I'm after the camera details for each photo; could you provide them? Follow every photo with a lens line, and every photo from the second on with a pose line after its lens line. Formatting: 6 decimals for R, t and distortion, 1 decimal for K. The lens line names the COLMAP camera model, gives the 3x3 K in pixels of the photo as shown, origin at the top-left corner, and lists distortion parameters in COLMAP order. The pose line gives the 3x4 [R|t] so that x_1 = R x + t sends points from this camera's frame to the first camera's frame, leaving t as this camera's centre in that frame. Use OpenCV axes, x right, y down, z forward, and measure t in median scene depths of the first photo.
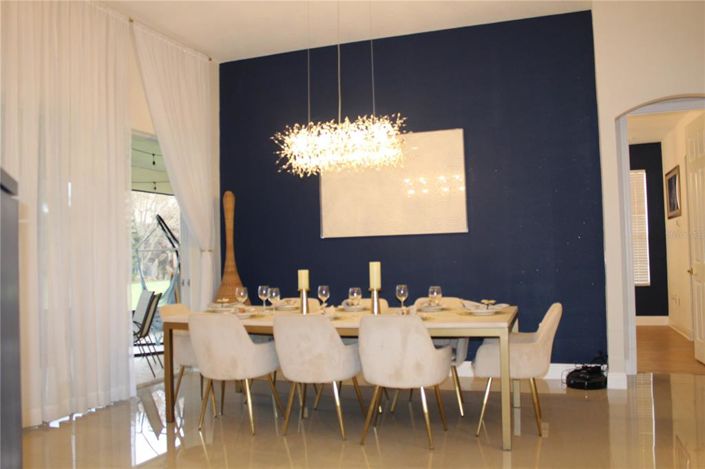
lens RADIAL K [[590.7, 0, 352.5], [0, 590.7, 234.5], [0, 0, 1]] dist [-0.172089, 0.149540]
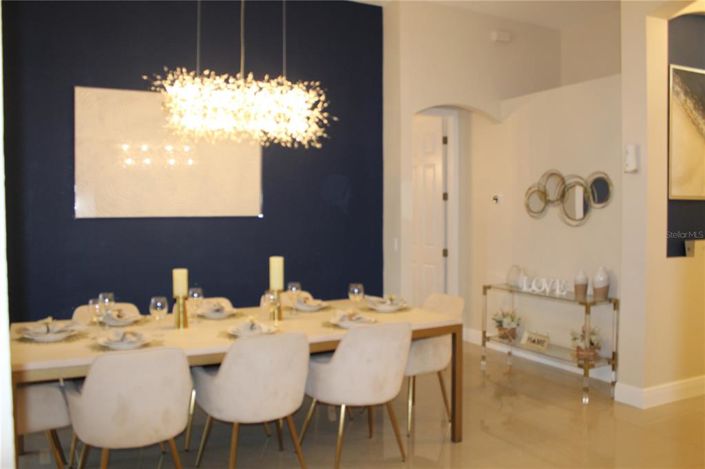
lens RADIAL K [[590.7, 0, 352.5], [0, 590.7, 234.5], [0, 0, 1]] dist [-0.172089, 0.149540]
pose [[0.668455, 0.002254, 0.743749, -0.330379], [-0.041413, 0.998557, 0.034193, -0.011175], [-0.742599, -0.053657, 0.667584, 0.247445]]
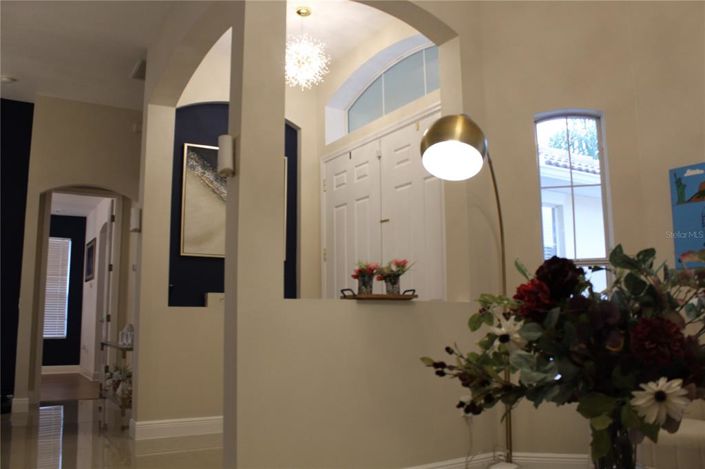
lens RADIAL K [[590.7, 0, 352.5], [0, 590.7, 234.5], [0, 0, 1]] dist [-0.172089, 0.149540]
pose [[0.610878, 0.135203, 0.780095, -0.071254], [-0.039373, 0.989280, -0.140625, 0.029329], [-0.790745, 0.055190, 0.609653, -0.249316]]
